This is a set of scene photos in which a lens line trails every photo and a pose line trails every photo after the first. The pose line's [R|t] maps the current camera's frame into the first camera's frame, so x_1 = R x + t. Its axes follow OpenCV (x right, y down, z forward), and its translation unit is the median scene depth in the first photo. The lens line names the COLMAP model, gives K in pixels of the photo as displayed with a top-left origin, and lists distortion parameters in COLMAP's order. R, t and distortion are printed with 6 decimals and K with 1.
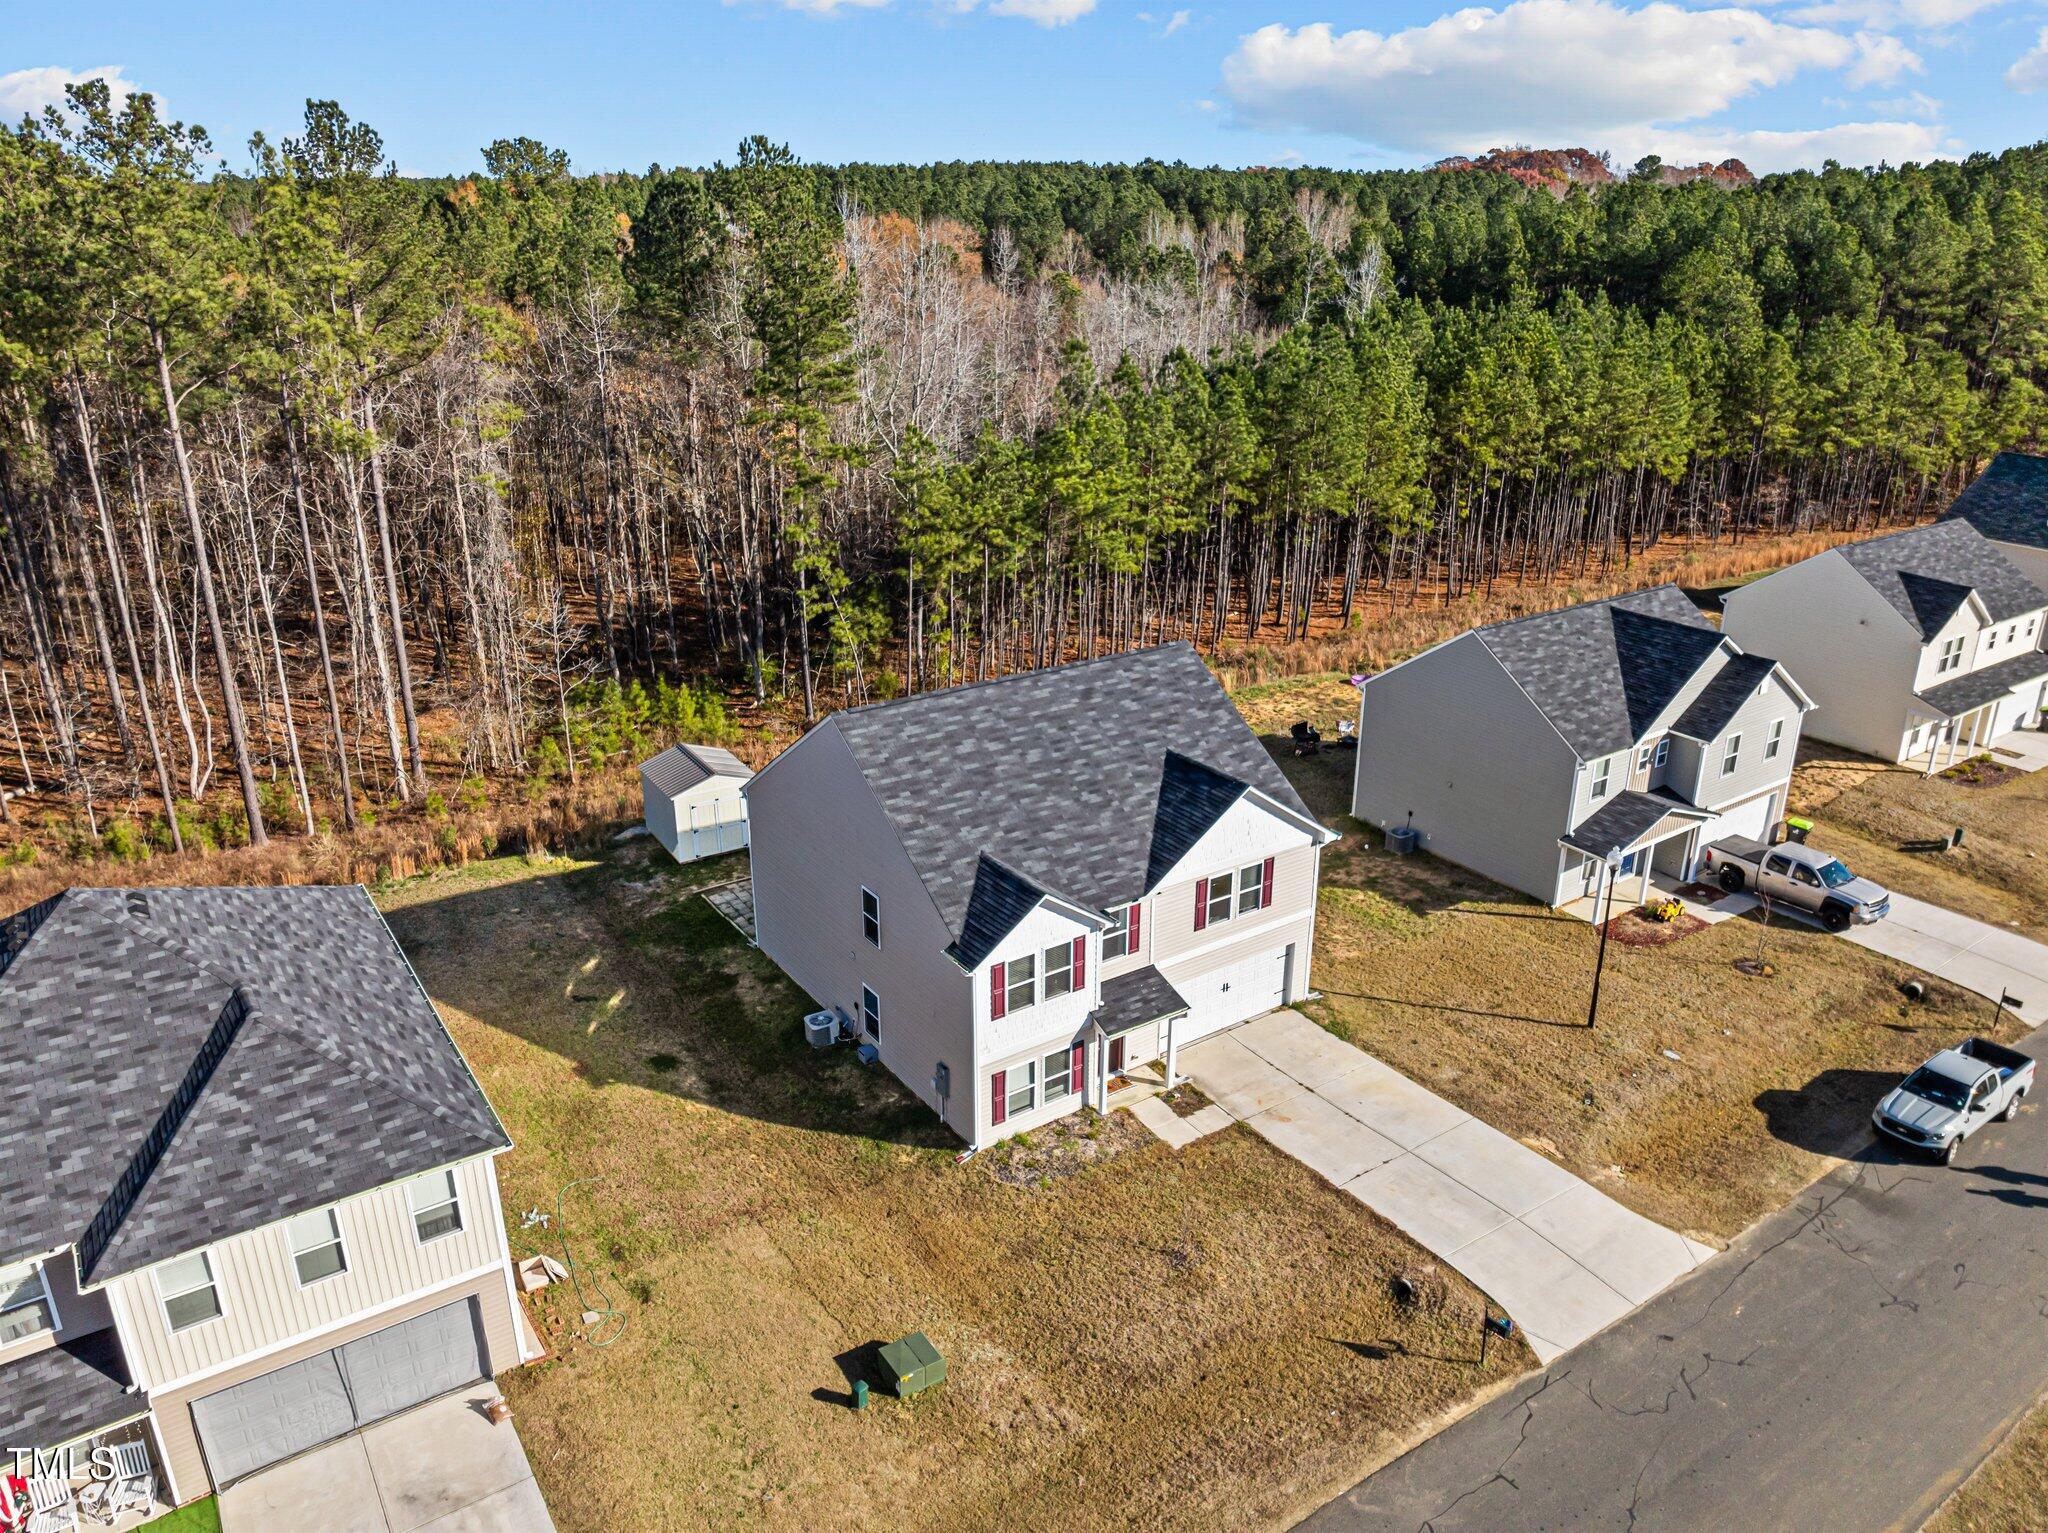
lens RADIAL K [[1444.2, 0, 1024.0], [0, 1444.2, 766.5], [0, 0, 1]] dist [-0.021523, -0.002425]
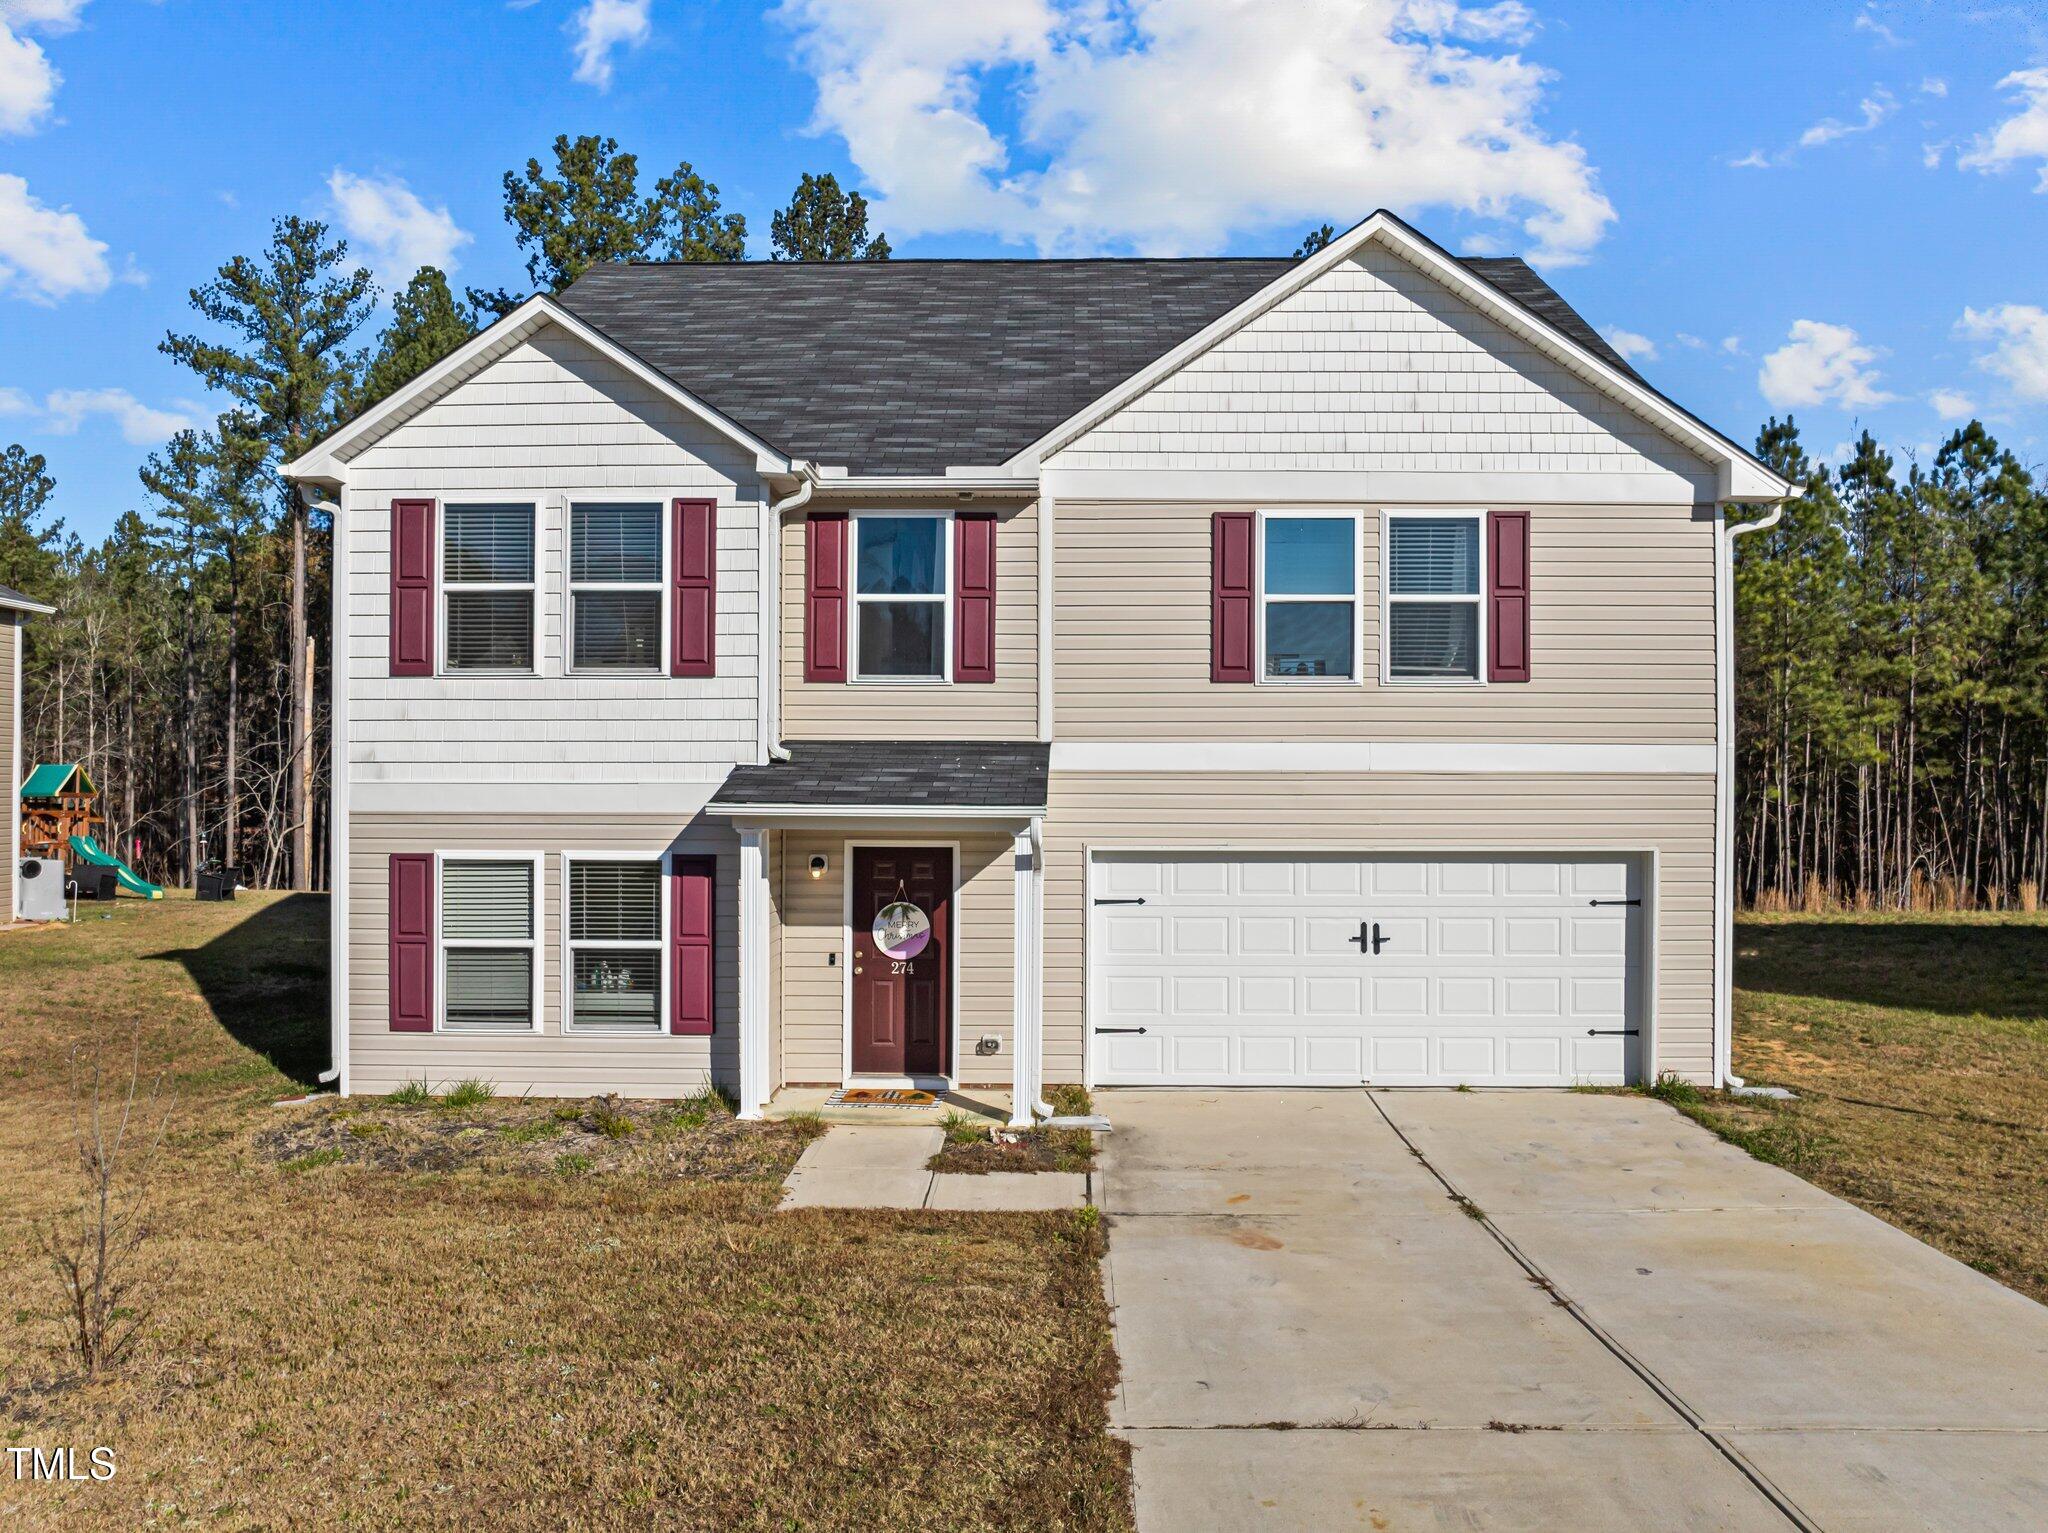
lens RADIAL K [[1444.6, 0, 1024.0], [0, 1444.6, 766.5], [0, 0, 1]] dist [-0.030638, -0.003287]
pose [[0.810679, -0.004921, -0.585471, 0.286003], [-0.214895, 0.927674, -0.305353, 0.250697], [0.544629, 0.373358, 0.750988, 0.766434]]
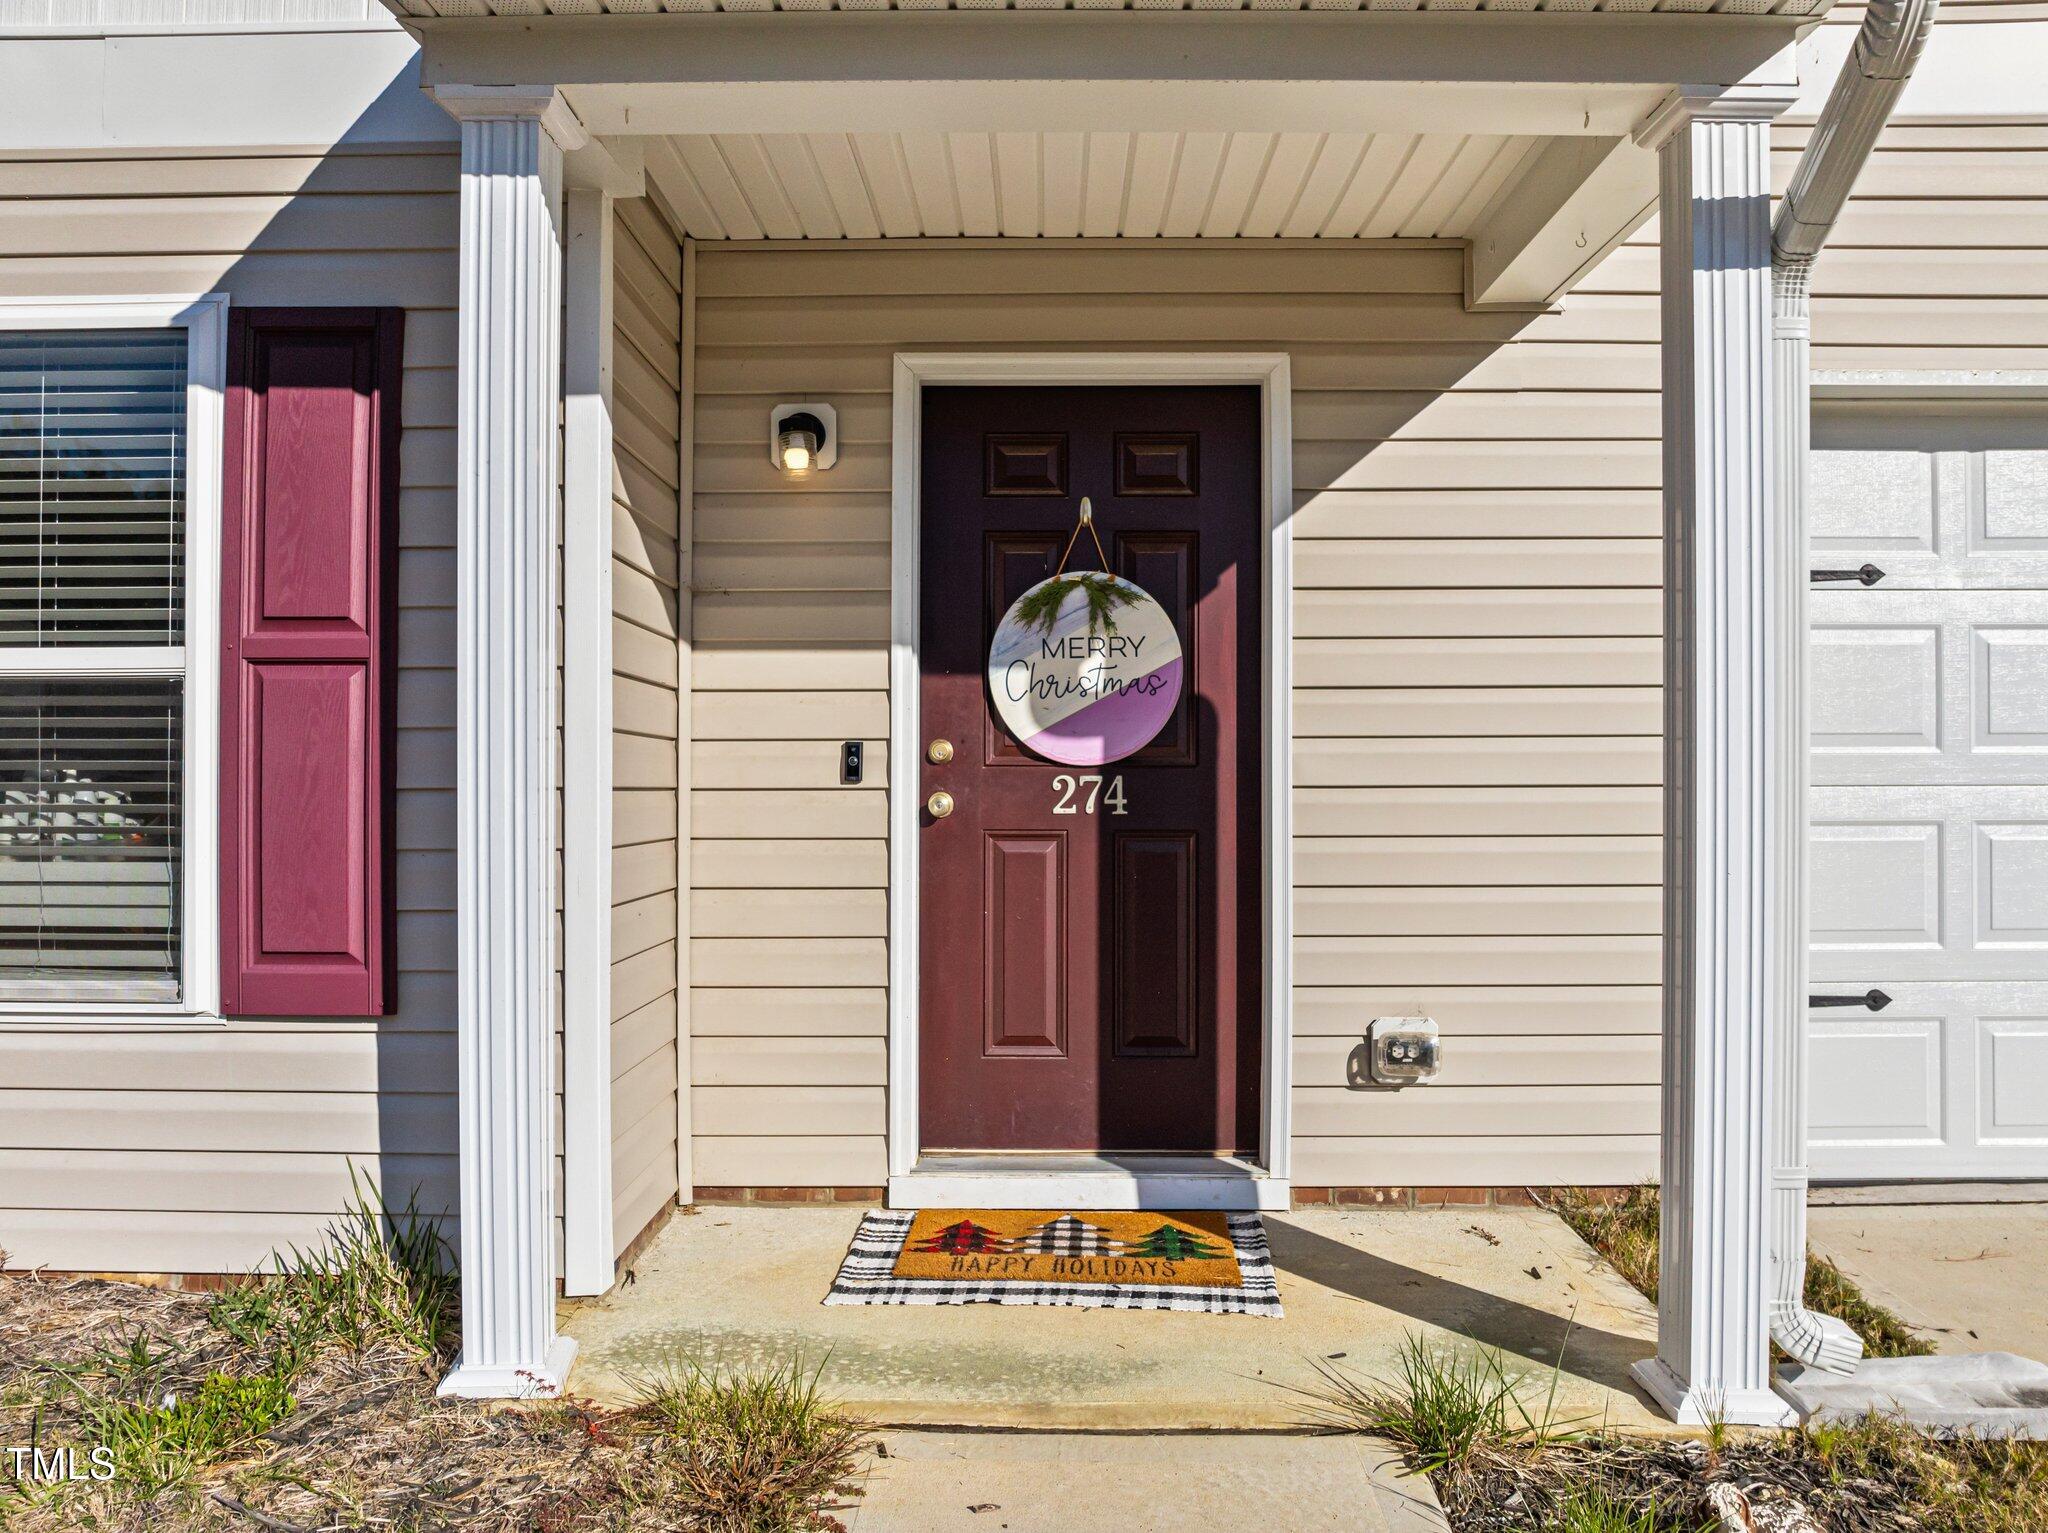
lens RADIAL K [[1449.9, 0, 1024.0], [0, 1449.9, 766.5], [0, 0, 1]] dist [-0.047797, -0.001427]
pose [[0.816993, -0.008518, -0.576584, 0.116120], [-0.208937, 0.927575, -0.309757, 0.227146], [0.537464, 0.373539, 0.756043, 0.946358]]
